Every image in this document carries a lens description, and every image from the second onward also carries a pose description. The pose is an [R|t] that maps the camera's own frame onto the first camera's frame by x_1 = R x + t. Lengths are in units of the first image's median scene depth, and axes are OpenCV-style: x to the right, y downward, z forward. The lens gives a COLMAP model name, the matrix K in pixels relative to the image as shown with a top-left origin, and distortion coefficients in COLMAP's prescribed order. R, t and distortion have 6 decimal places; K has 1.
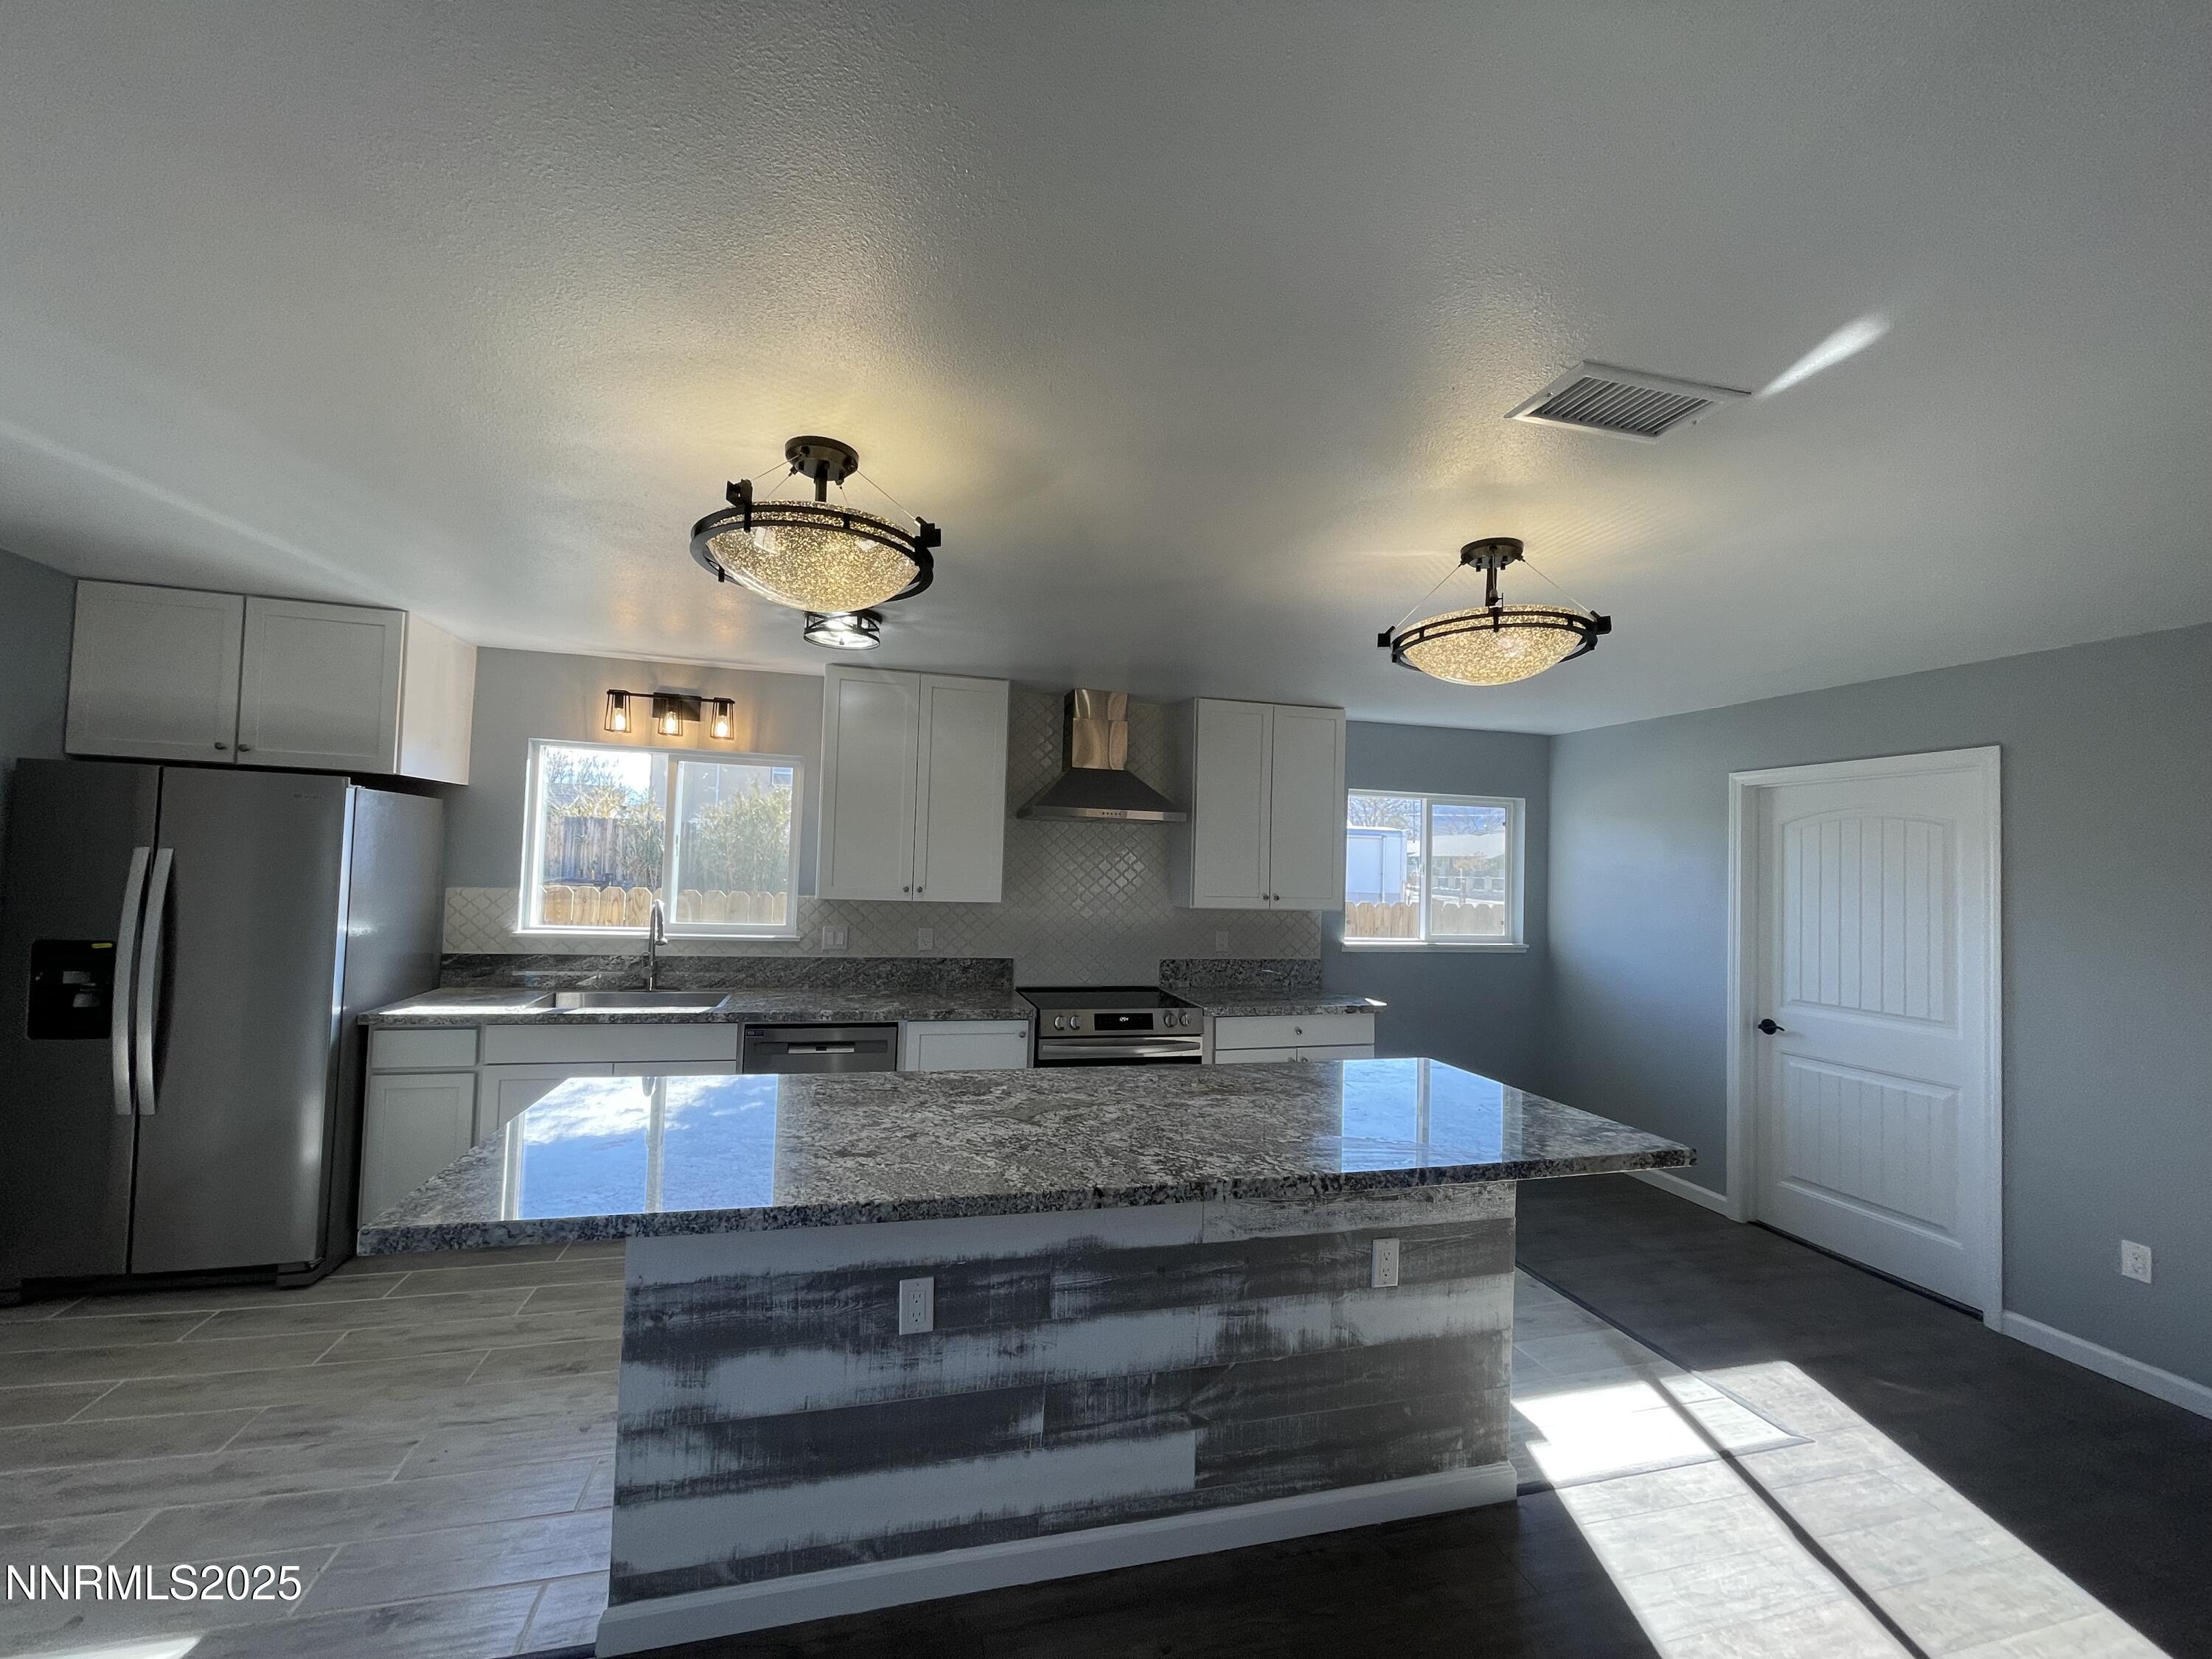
lens RADIAL K [[888.7, 0, 1097.5], [0, 888.7, 841.4], [0, 0, 1]] dist [-0.000366, -0.000172]
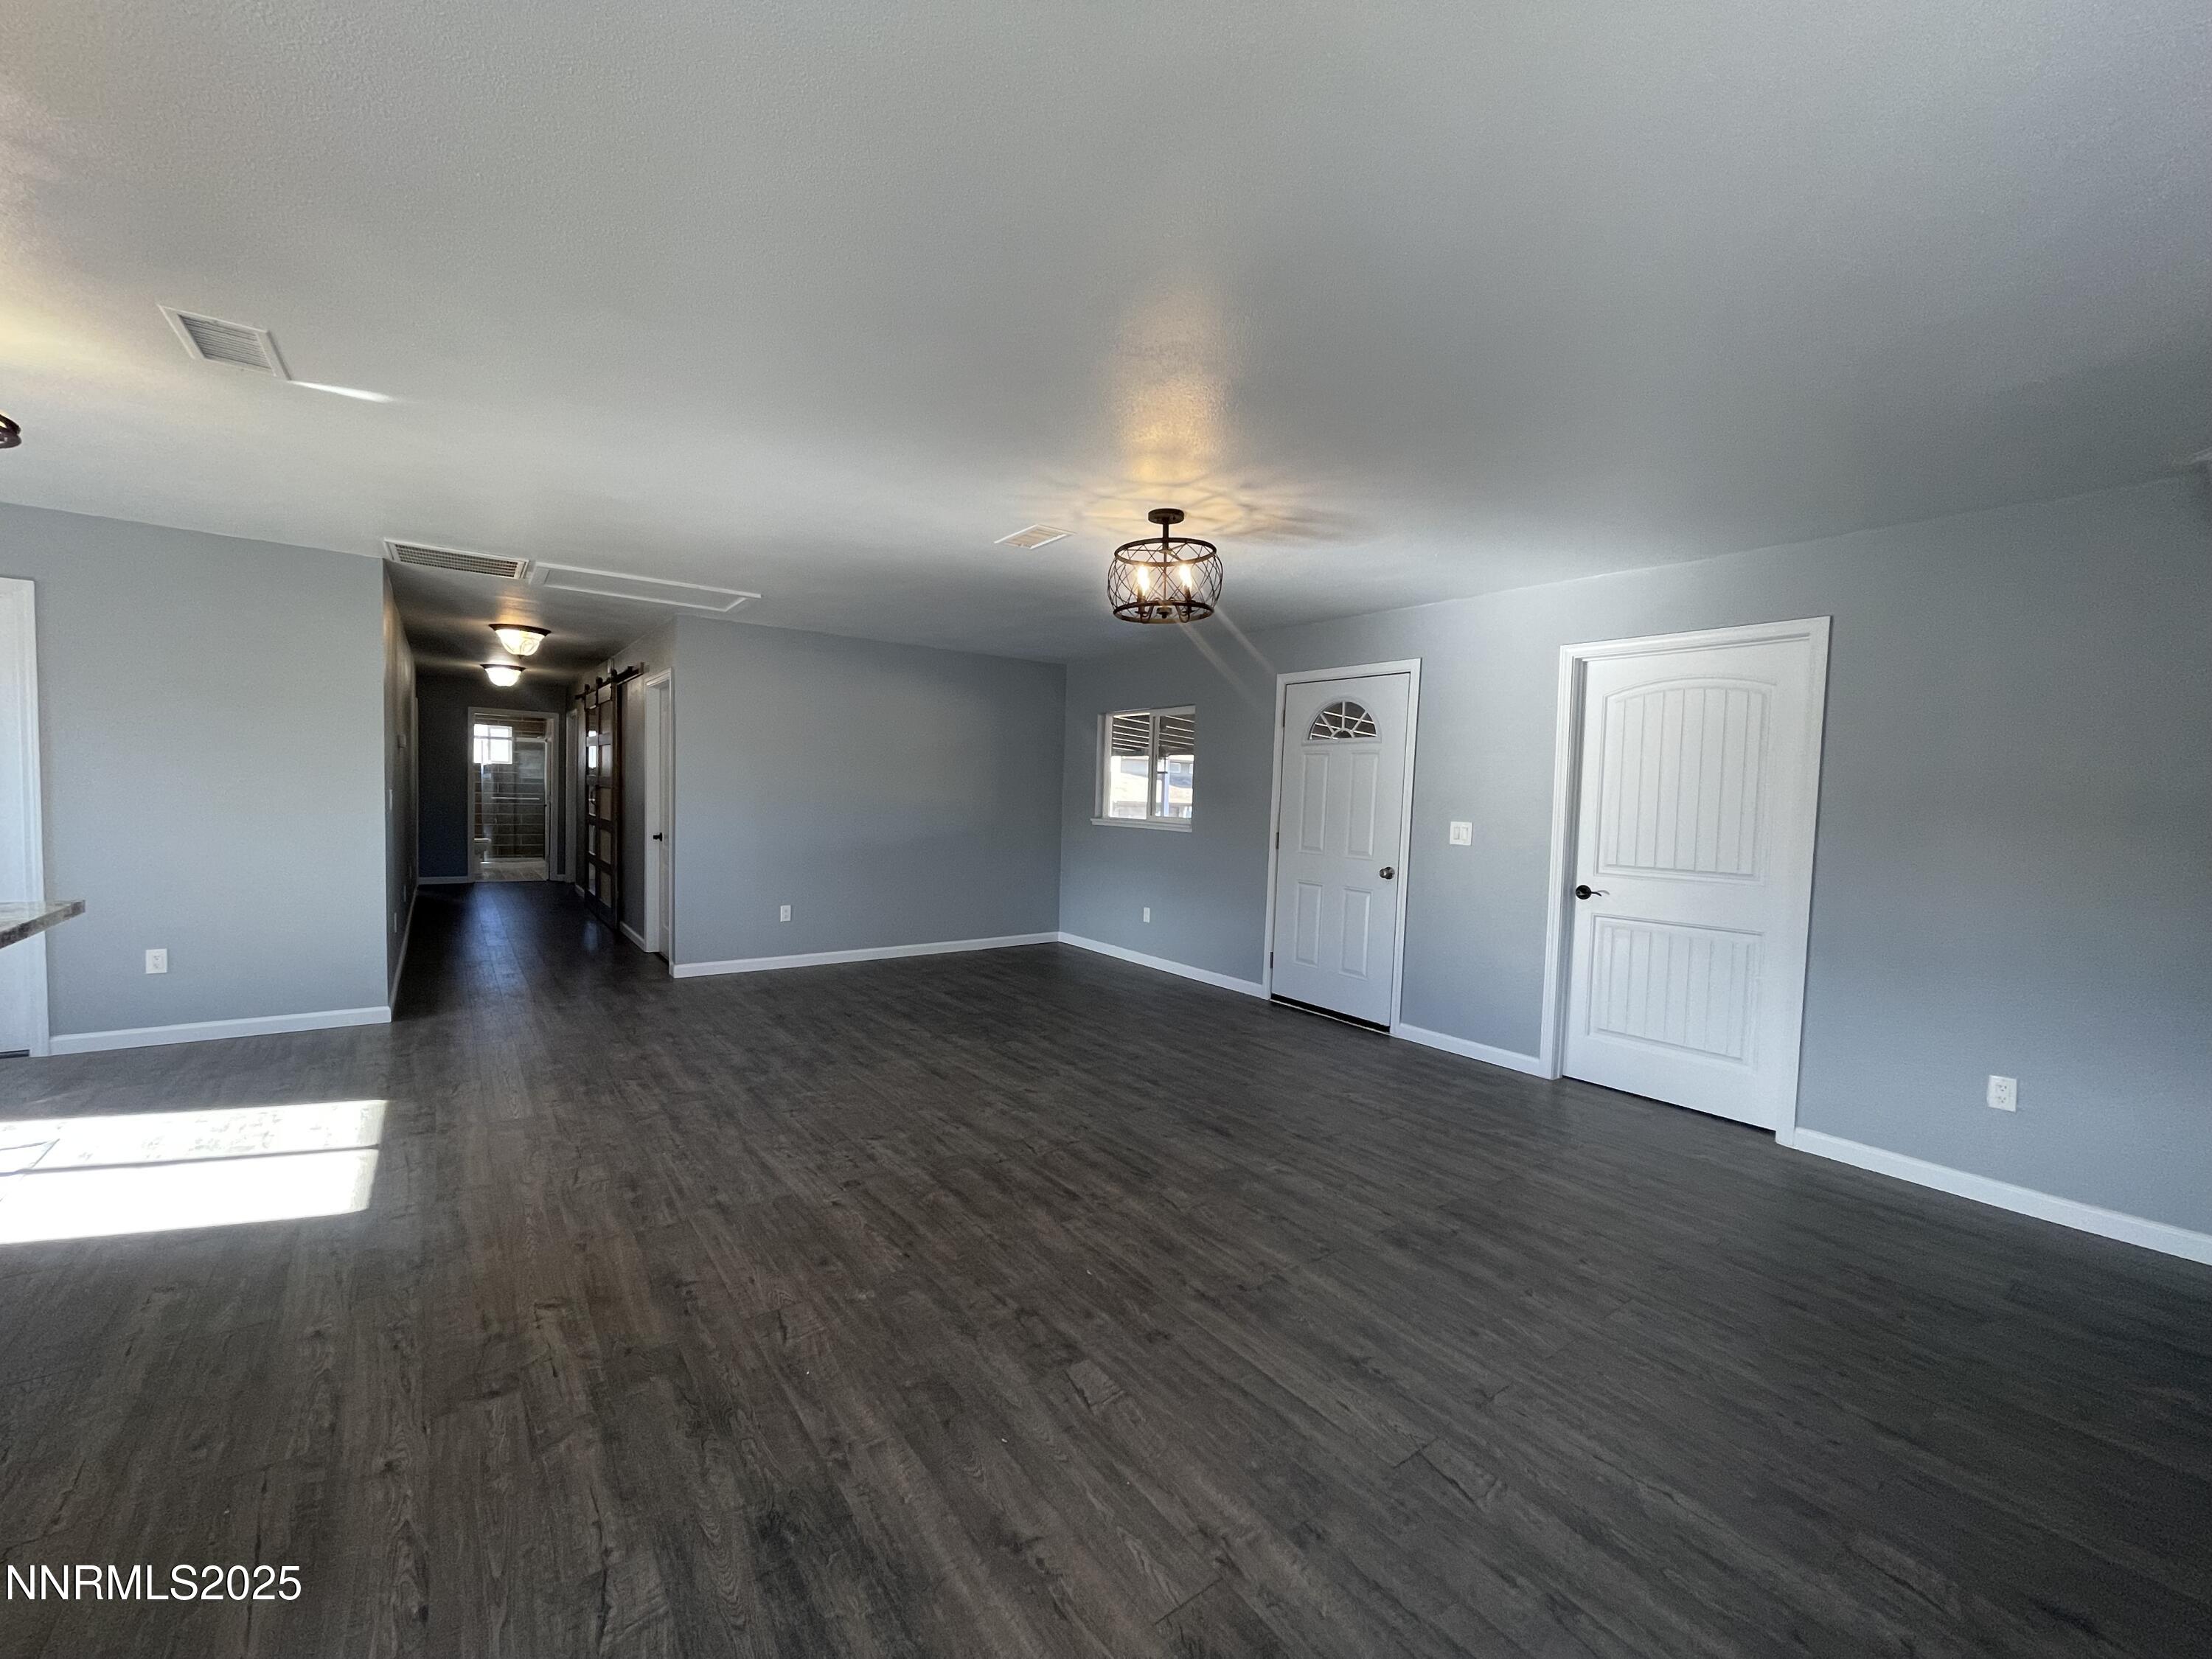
lens RADIAL K [[888.7, 0, 1094.4], [0, 888.7, 842.5], [0, 0, 1]] dist [-0.000366, -0.000172]
pose [[-0.364791, -0.098824, 0.925830, -0.513060], [-0.074763, 0.994250, 0.076669, 0.035257], [-0.928083, -0.041250, -0.370082, 0.081982]]
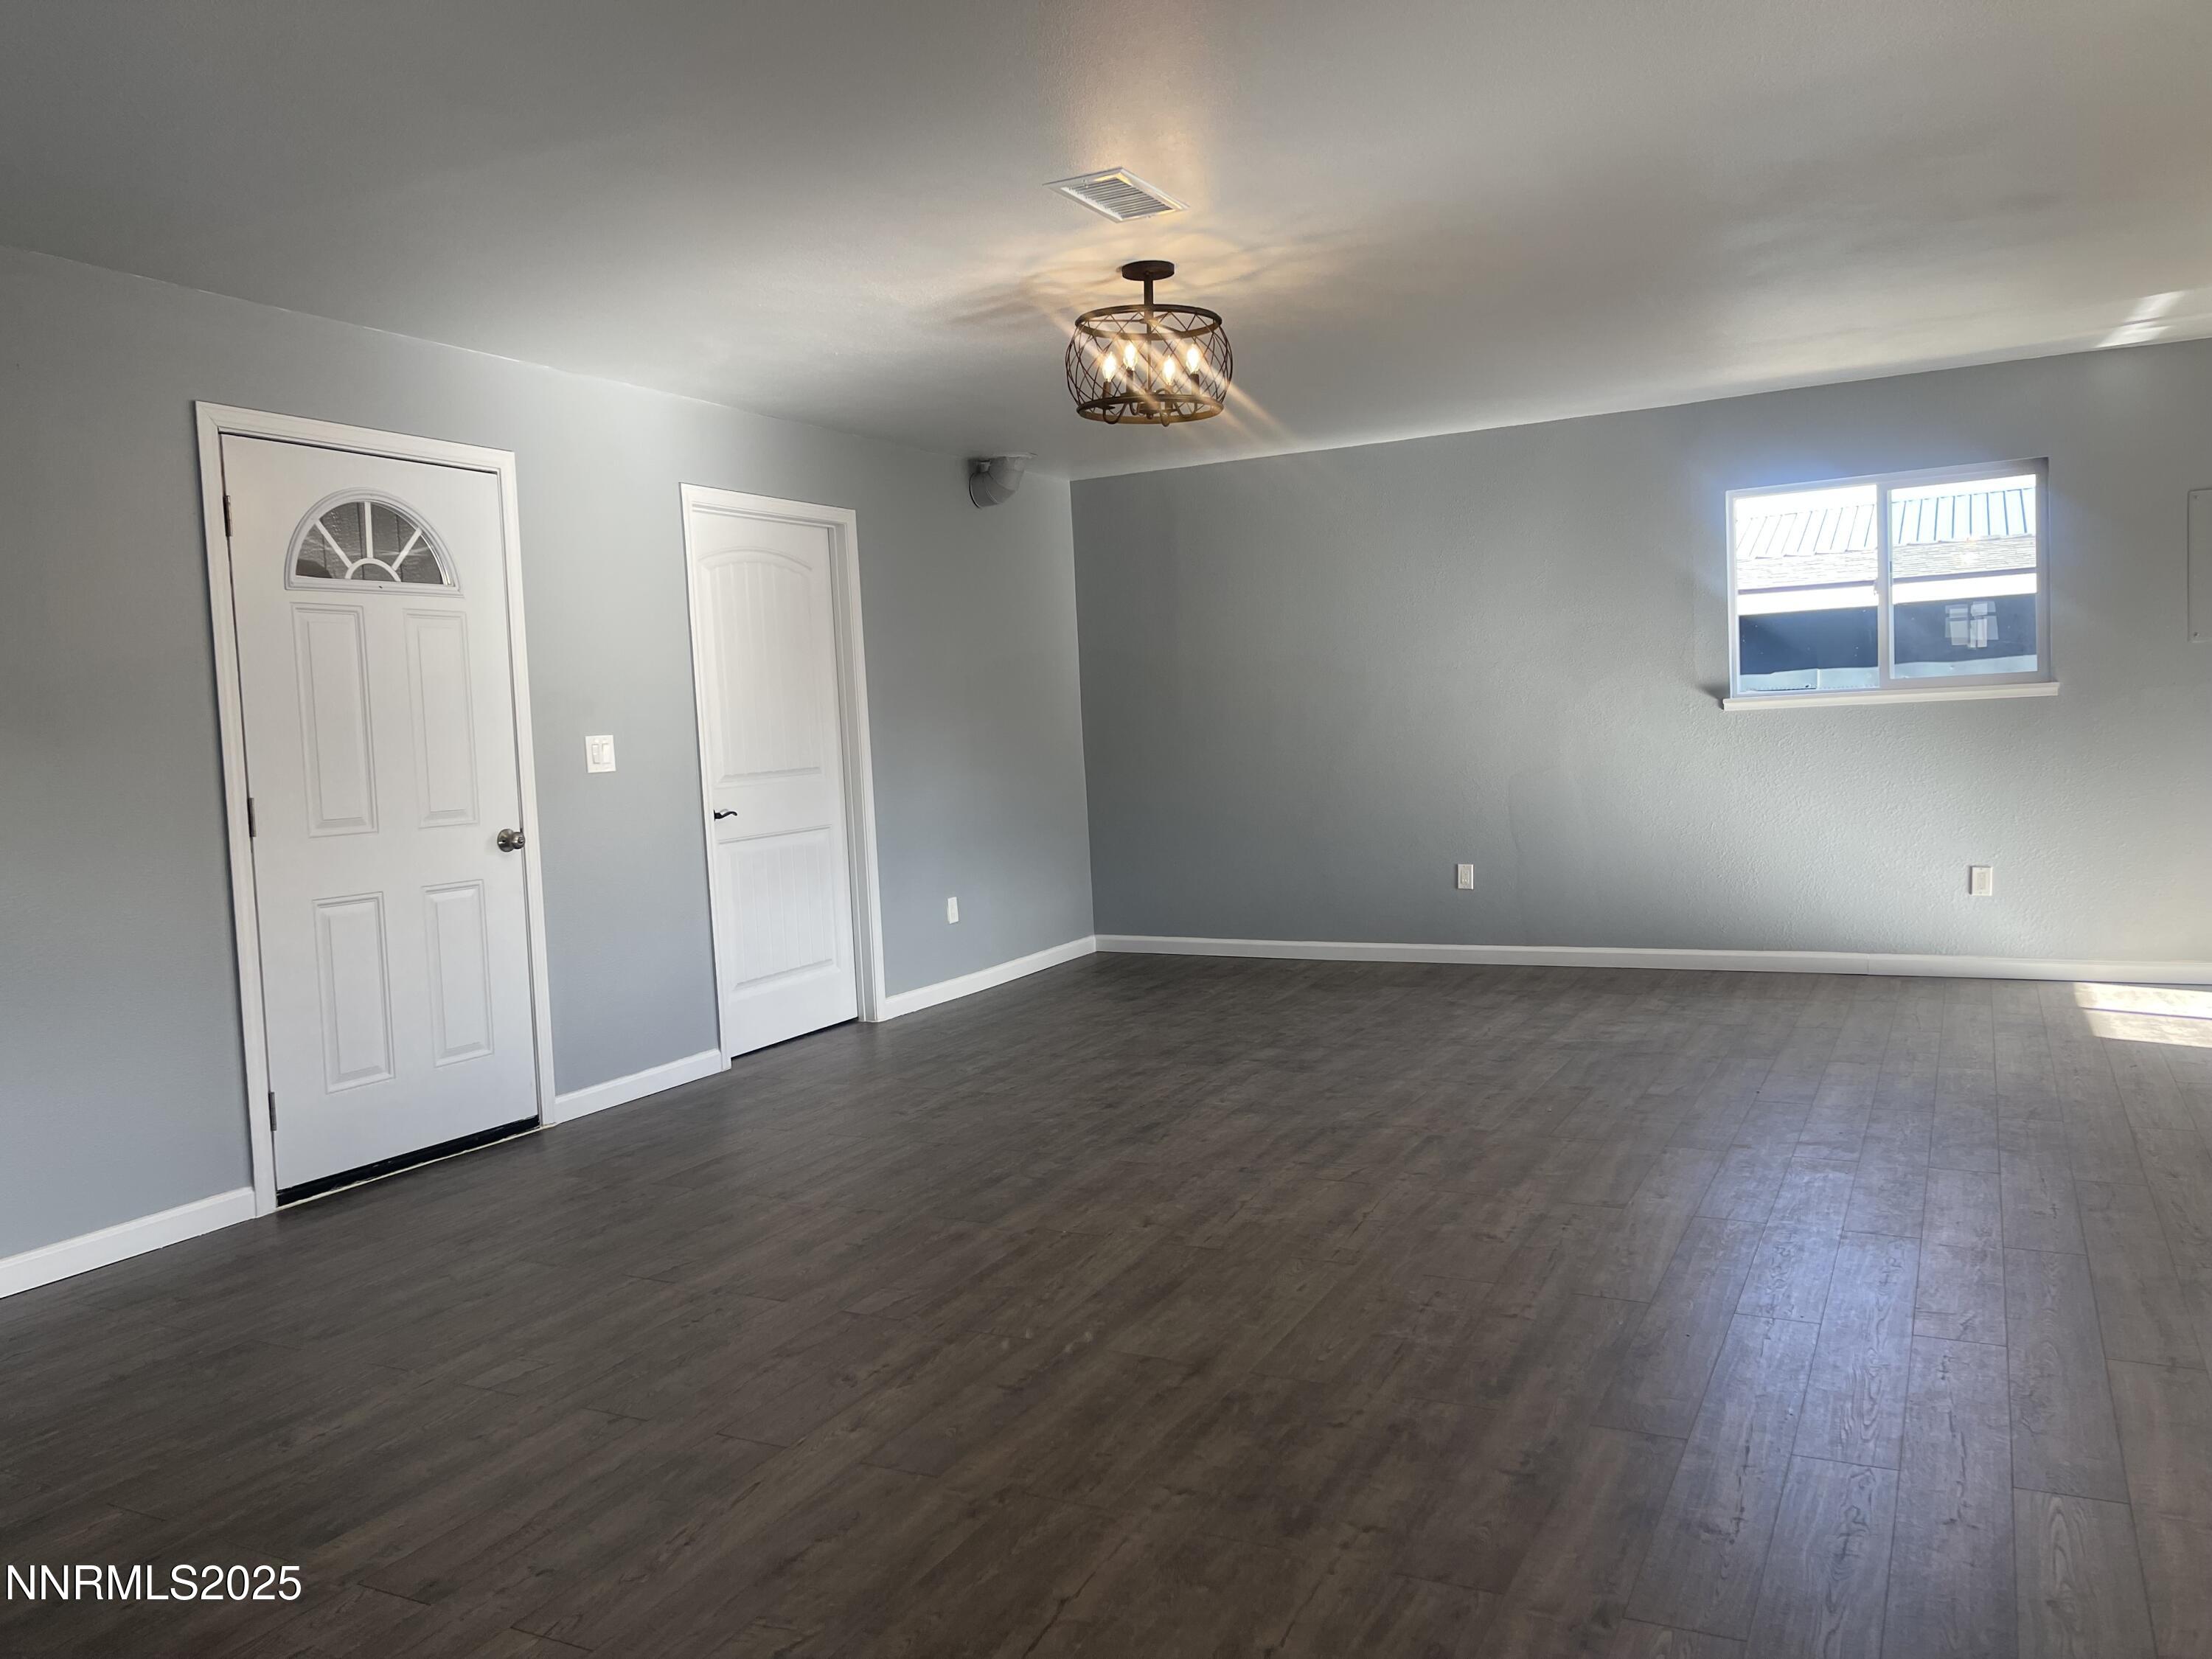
lens RADIAL K [[1636.8, 0, 1121.1], [0, 1636.8, 848.0], [0, 0, 1]] dist [0.037226, -0.044516]
pose [[-0.671548, 0.057089, -0.738759, 1.075251], [0.045863, 0.998318, 0.035456, 0.124195], [0.739540, -0.010072, -0.673037, 0.420140]]
